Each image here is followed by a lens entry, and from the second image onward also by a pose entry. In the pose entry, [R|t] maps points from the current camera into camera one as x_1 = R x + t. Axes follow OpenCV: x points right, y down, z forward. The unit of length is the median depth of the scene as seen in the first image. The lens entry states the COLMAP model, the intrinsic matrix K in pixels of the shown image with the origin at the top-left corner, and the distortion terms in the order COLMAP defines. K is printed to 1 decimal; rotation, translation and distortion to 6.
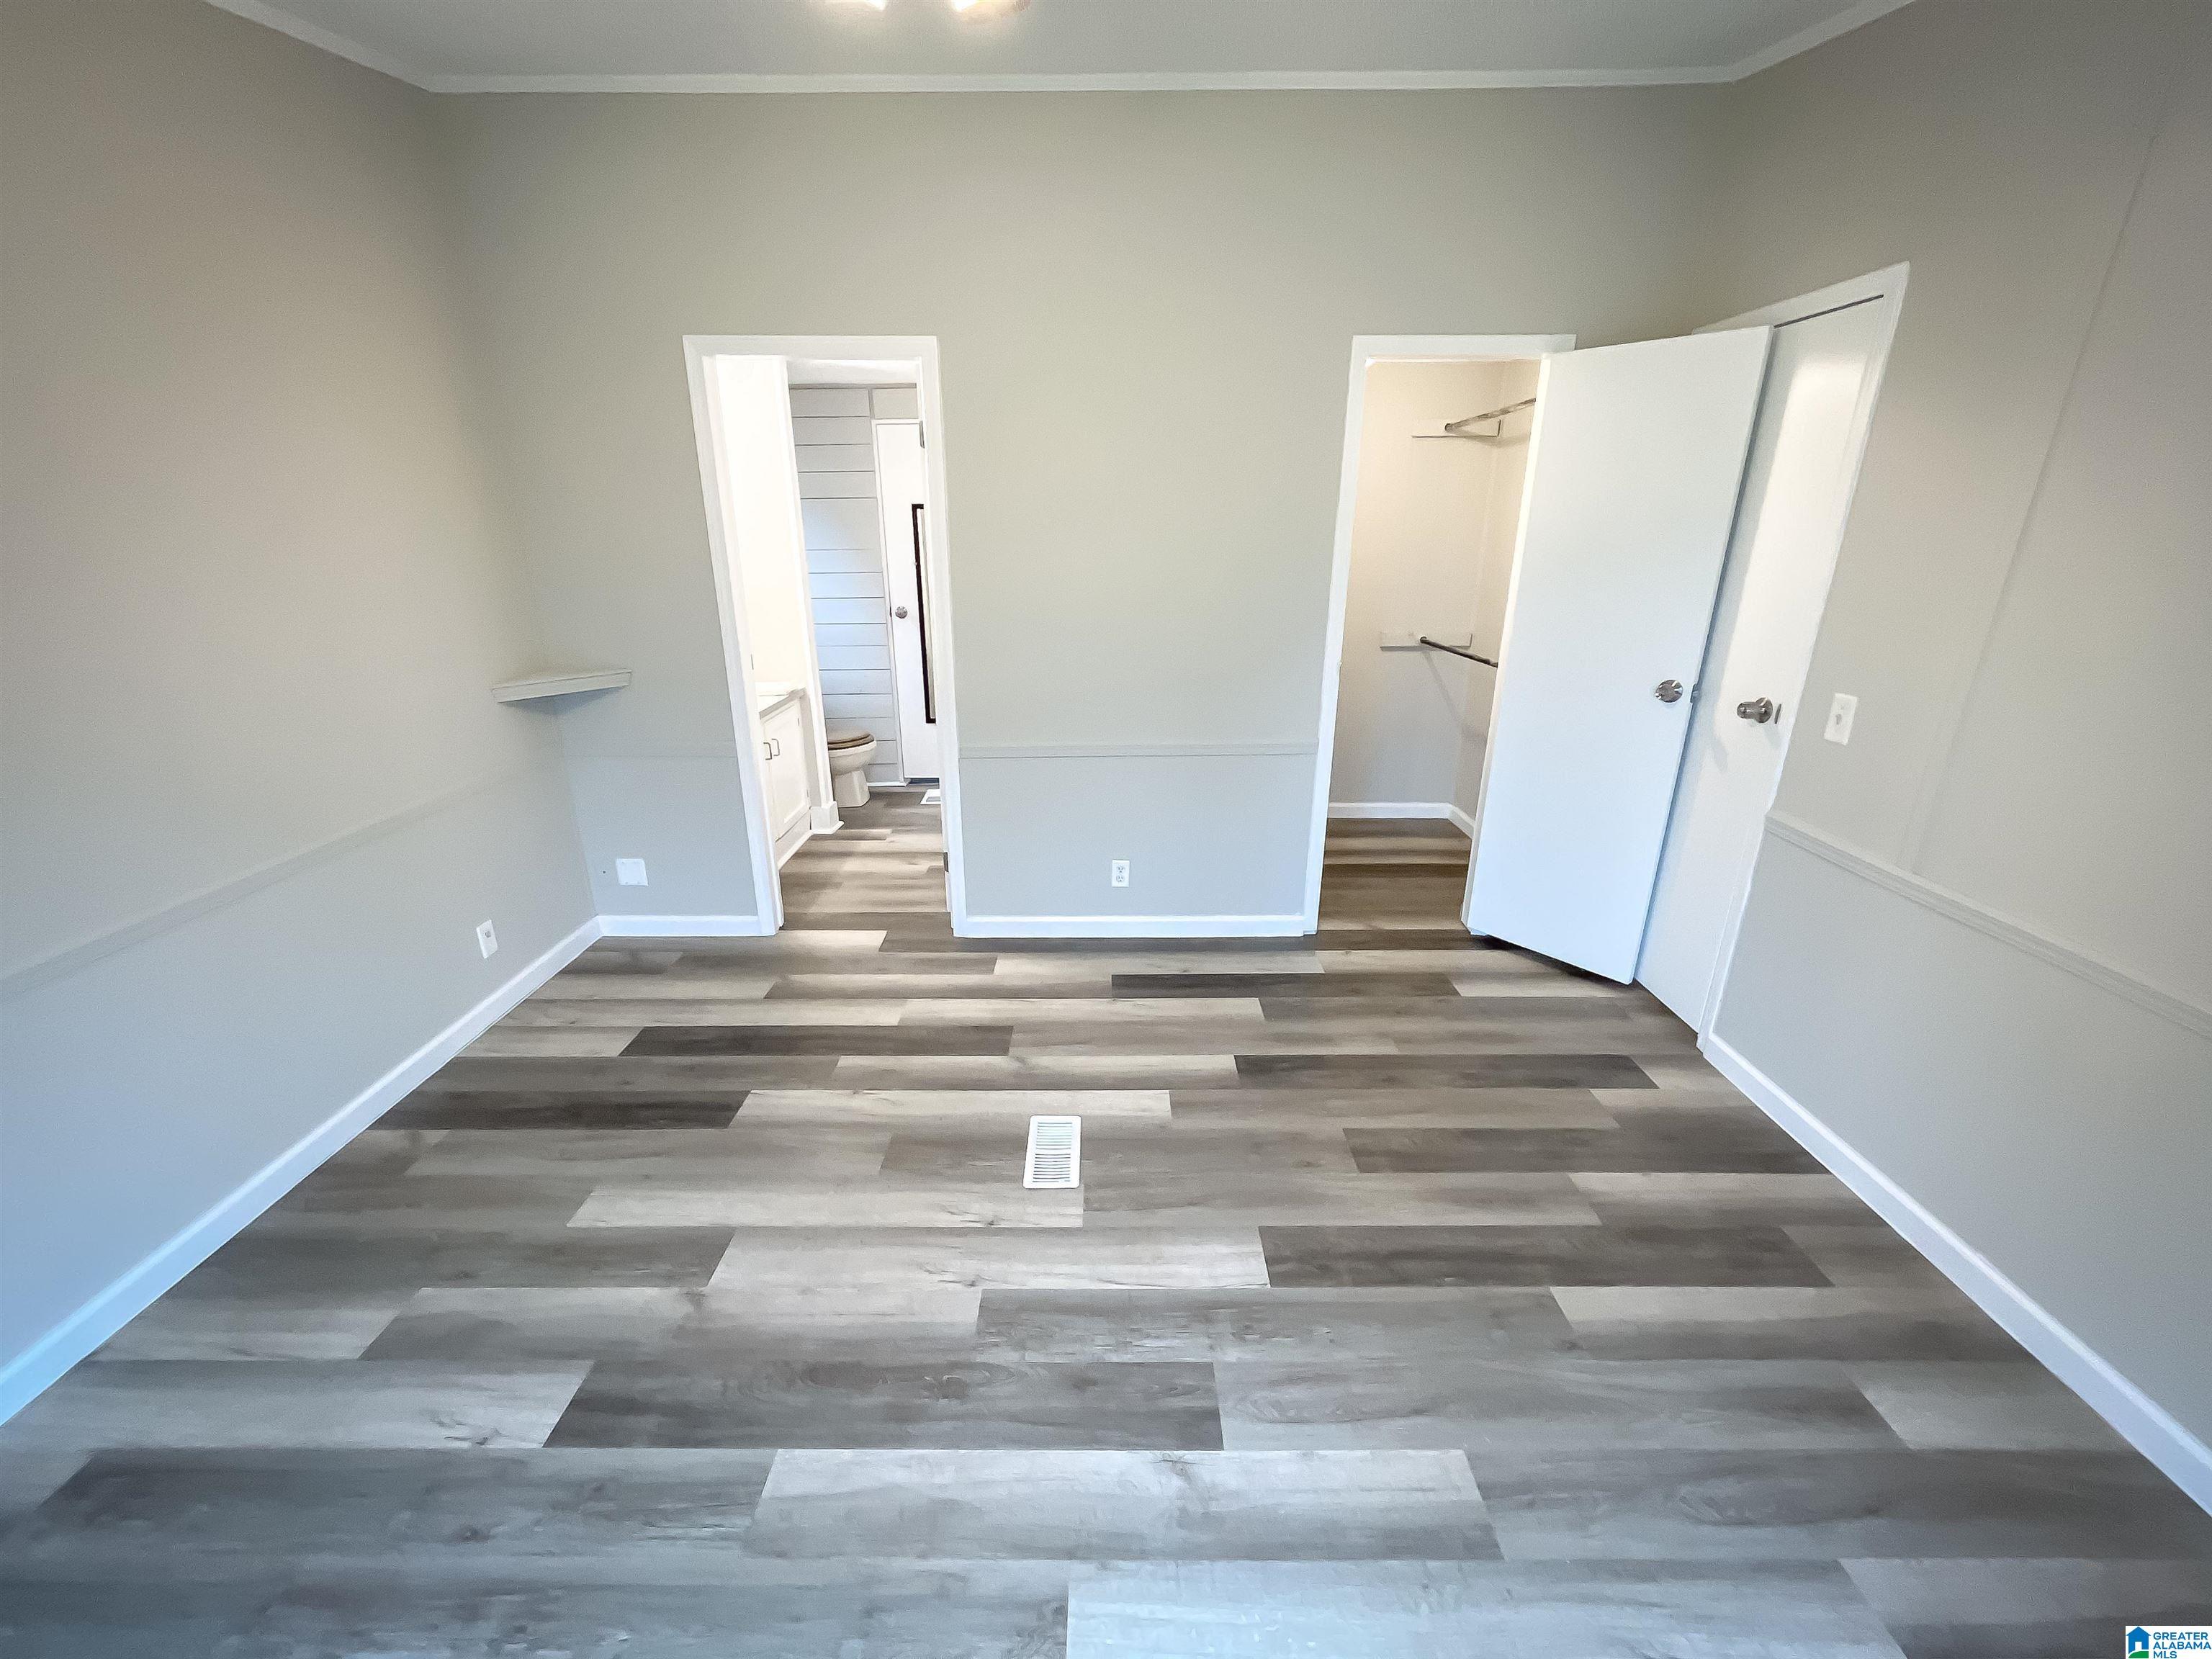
lens RADIAL K [[903.5, 0, 1106.6], [0, 903.5, 832.9], [0, 0, 1]] dist [-0.002357, -0.000056]
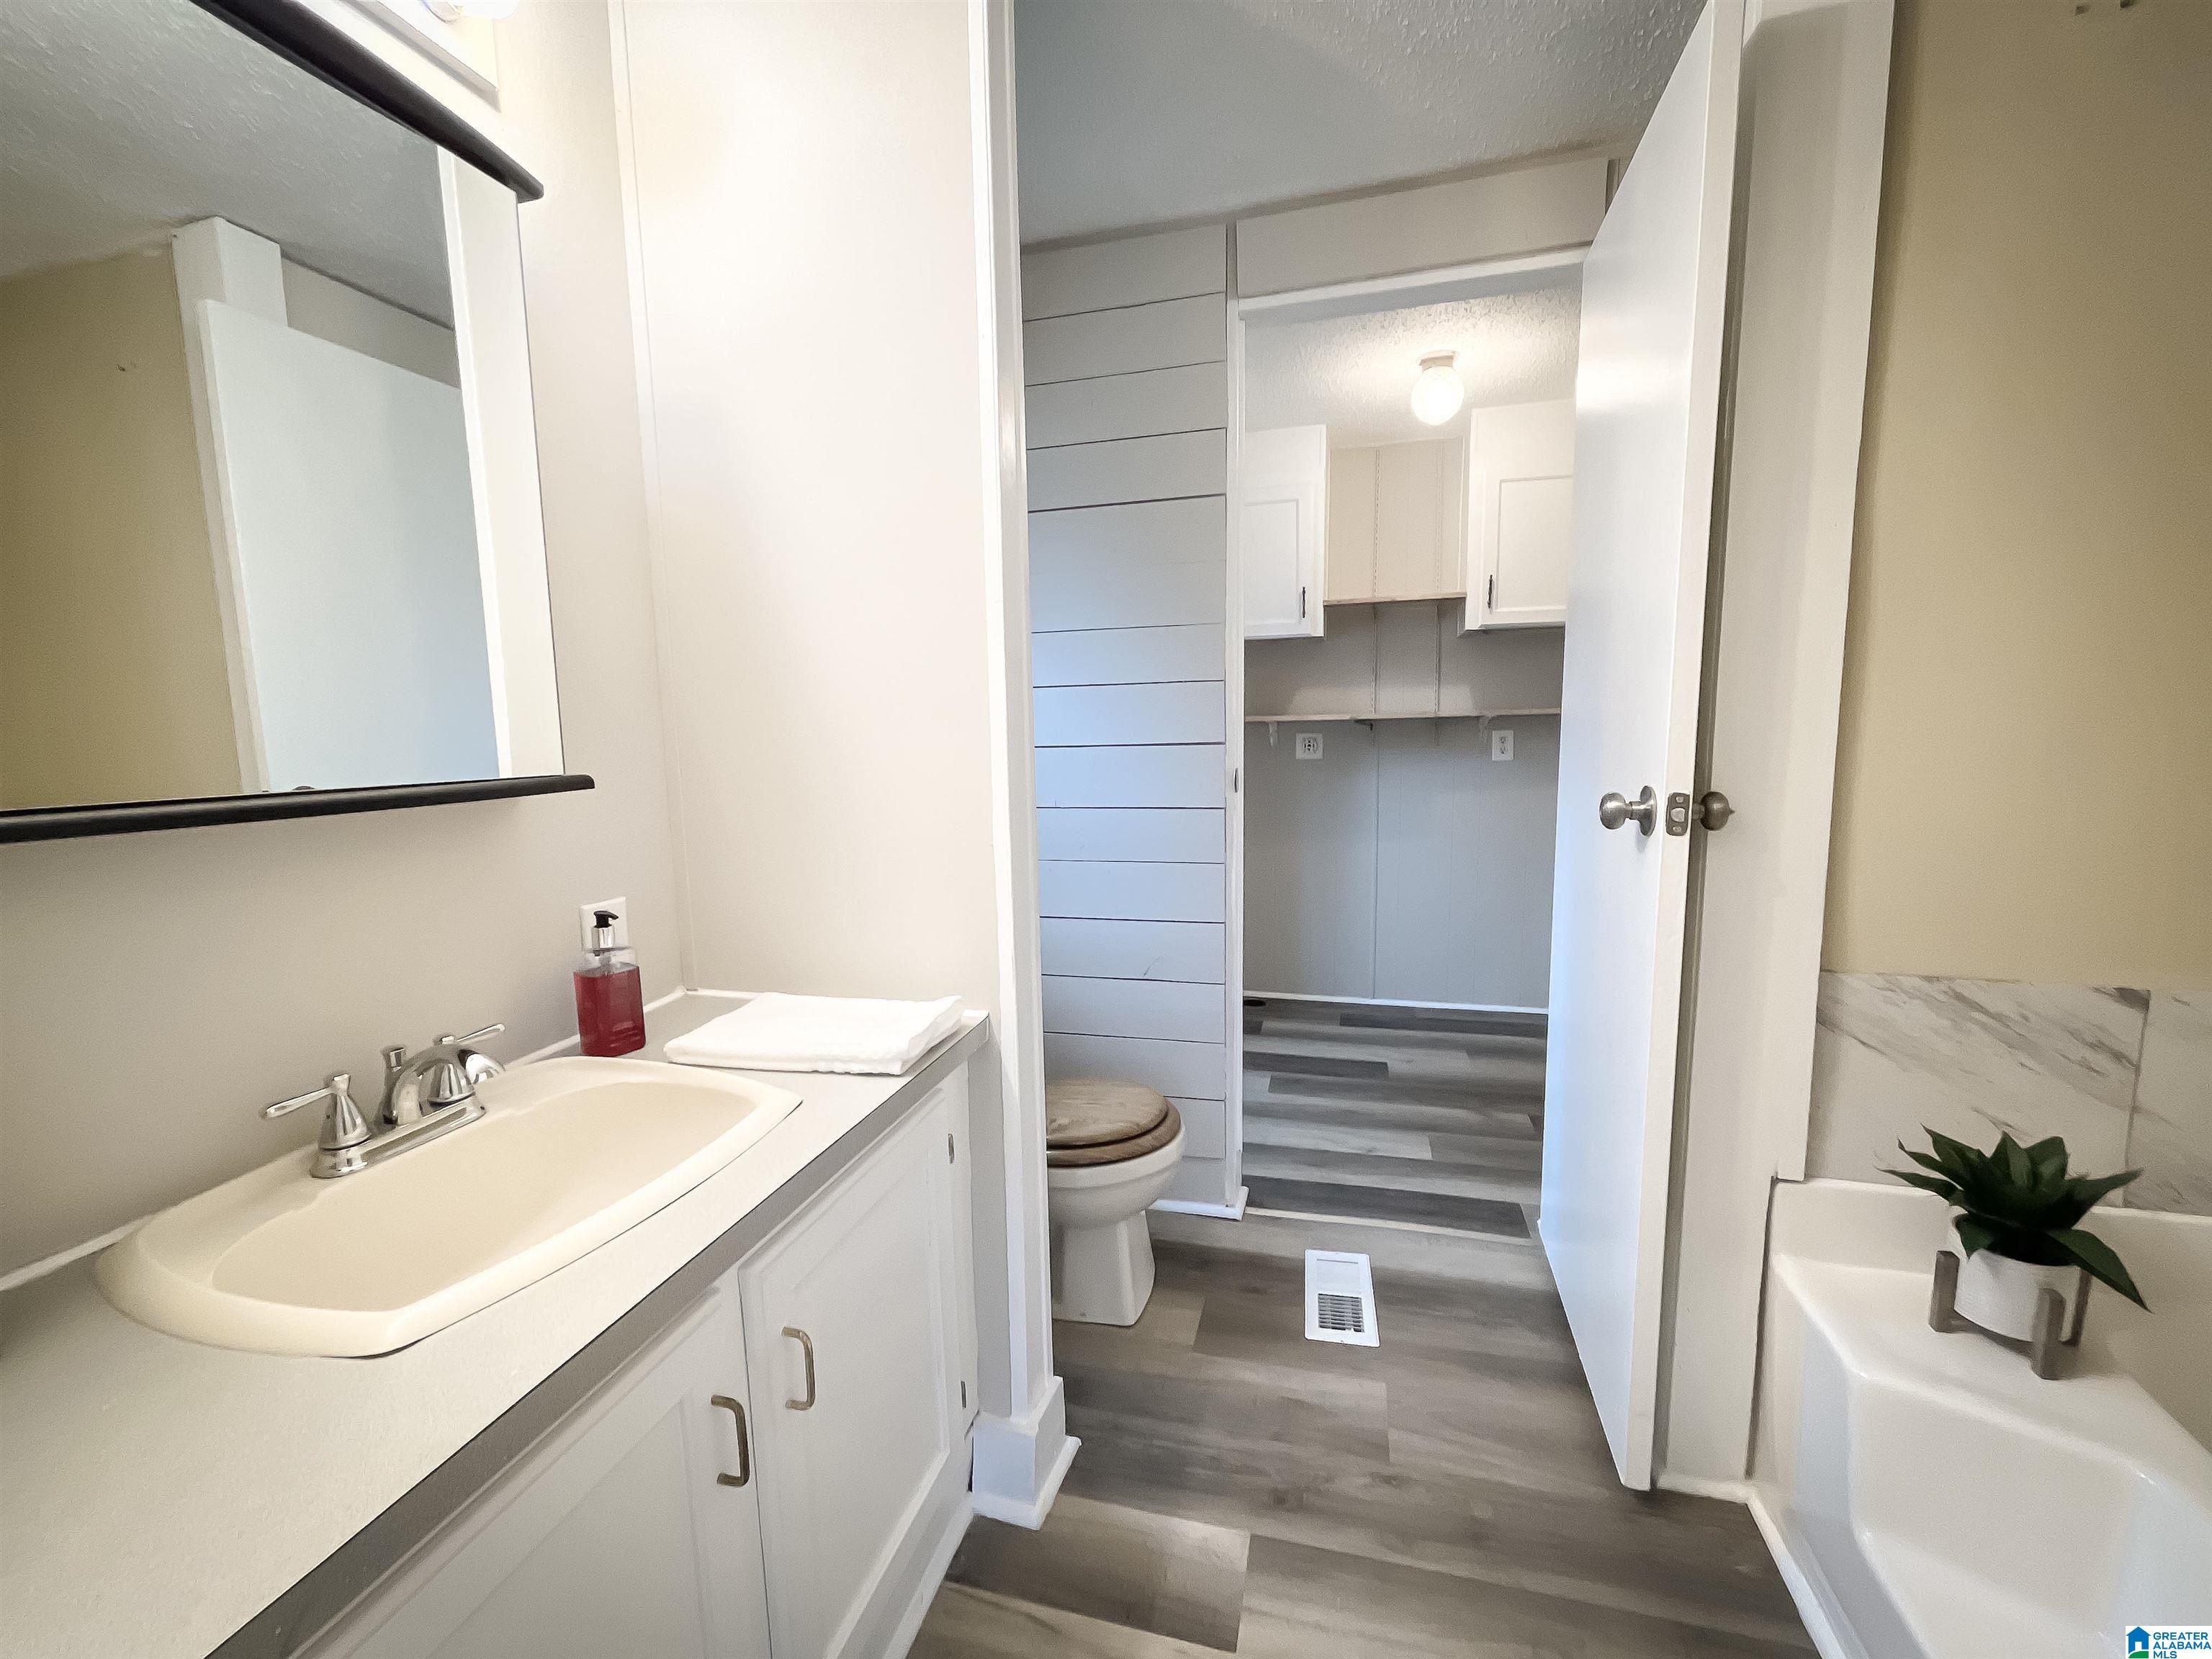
lens RADIAL K [[903.5, 0, 1106.6], [0, 903.5, 832.9], [0, 0, 1]] dist [-0.002357, -0.000056]
pose [[0.961664, 0.015826, -0.273772, -0.202890], [-0.071406, 0.978346, -0.194270, -0.157792], [0.264769, 0.206372, 0.941970, 0.674871]]
